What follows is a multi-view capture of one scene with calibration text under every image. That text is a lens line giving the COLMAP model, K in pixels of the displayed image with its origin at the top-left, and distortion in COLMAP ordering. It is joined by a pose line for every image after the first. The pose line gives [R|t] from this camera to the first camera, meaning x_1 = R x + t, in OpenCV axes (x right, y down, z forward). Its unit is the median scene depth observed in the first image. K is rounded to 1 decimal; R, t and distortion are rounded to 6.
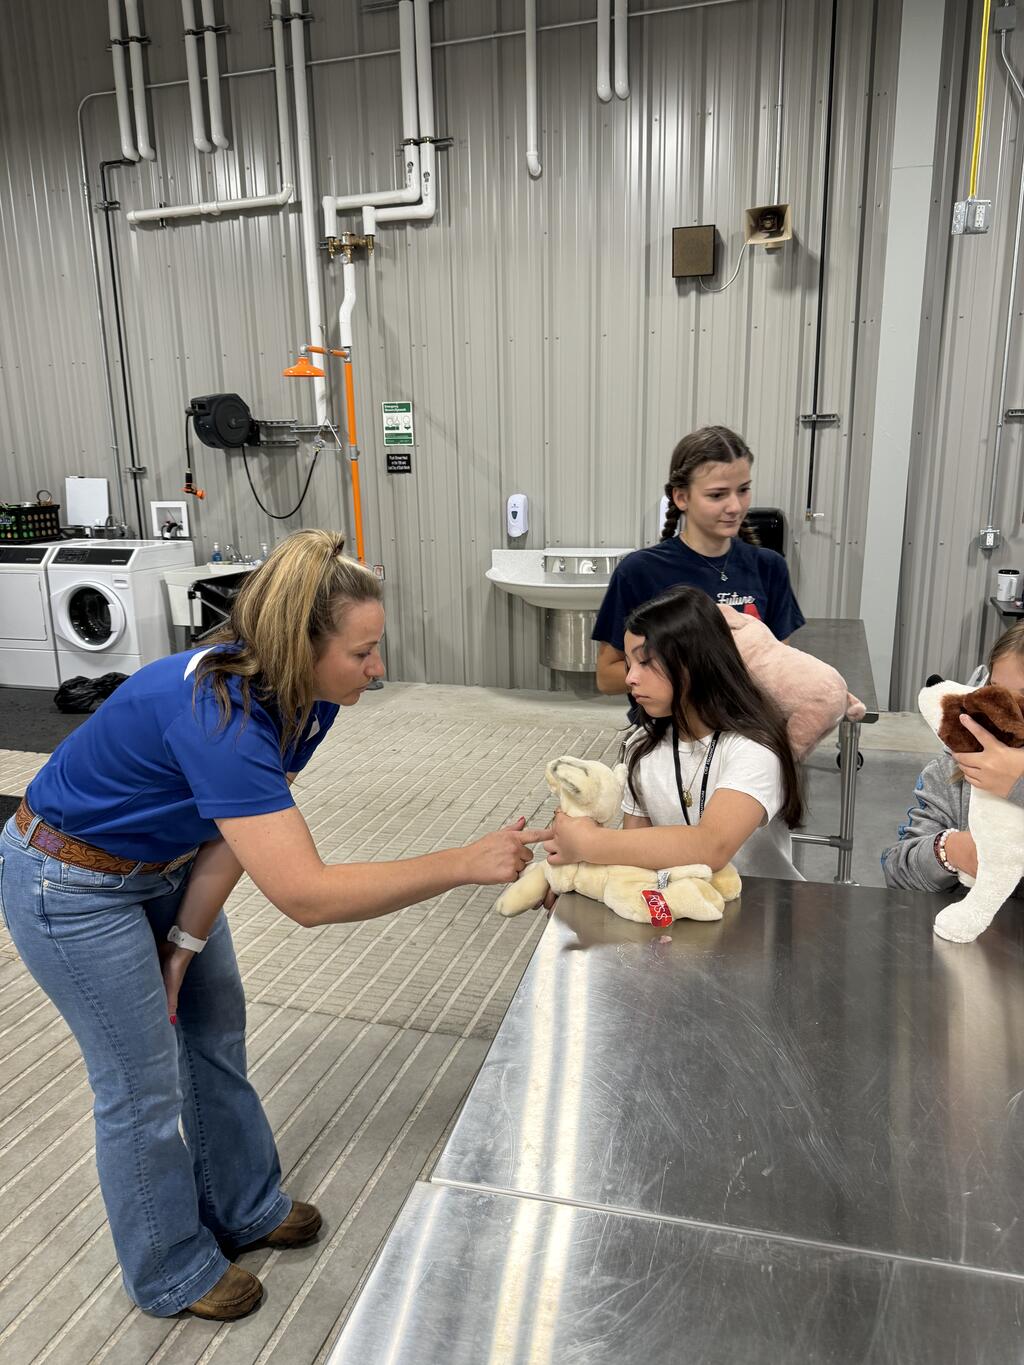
lens RADIAL K [[955.9, 0, 512.0], [0, 955.9, 682.5], [0, 0, 1]] dist [0.054952, -0.051967]
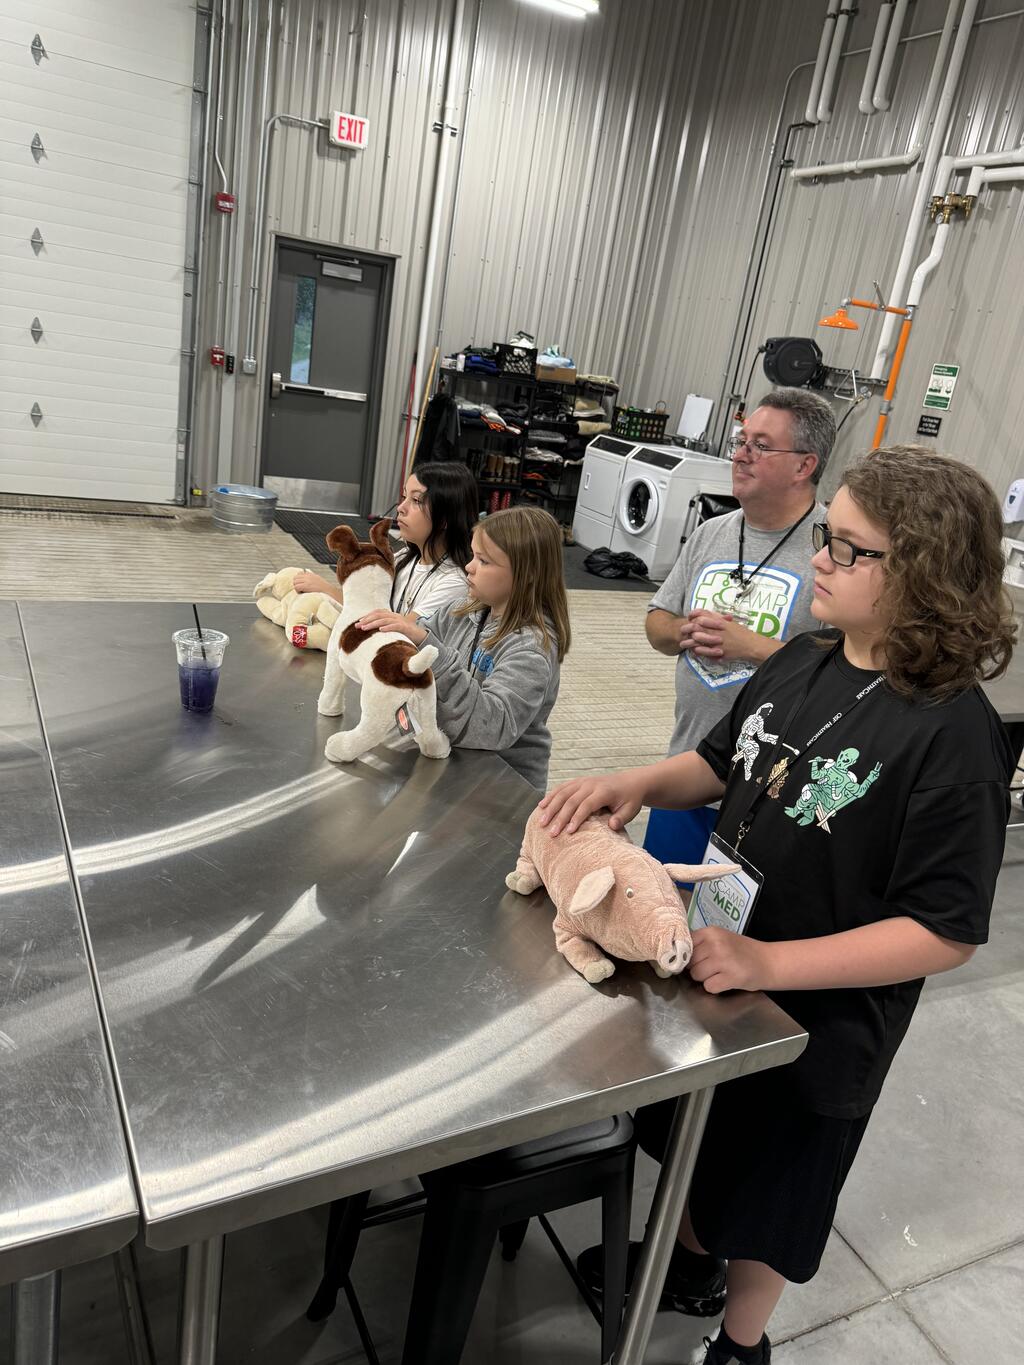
lens RADIAL K [[994.0, 0, 512.0], [0, 994.0, 682.5], [0, 0, 1]] dist [-0.002652, -0.001961]
pose [[0.689027, 0.337506, -0.641351, 0.332261], [-0.308134, 0.937403, 0.162261, -0.013590], [0.655969, 0.085820, 0.749893, -0.030468]]
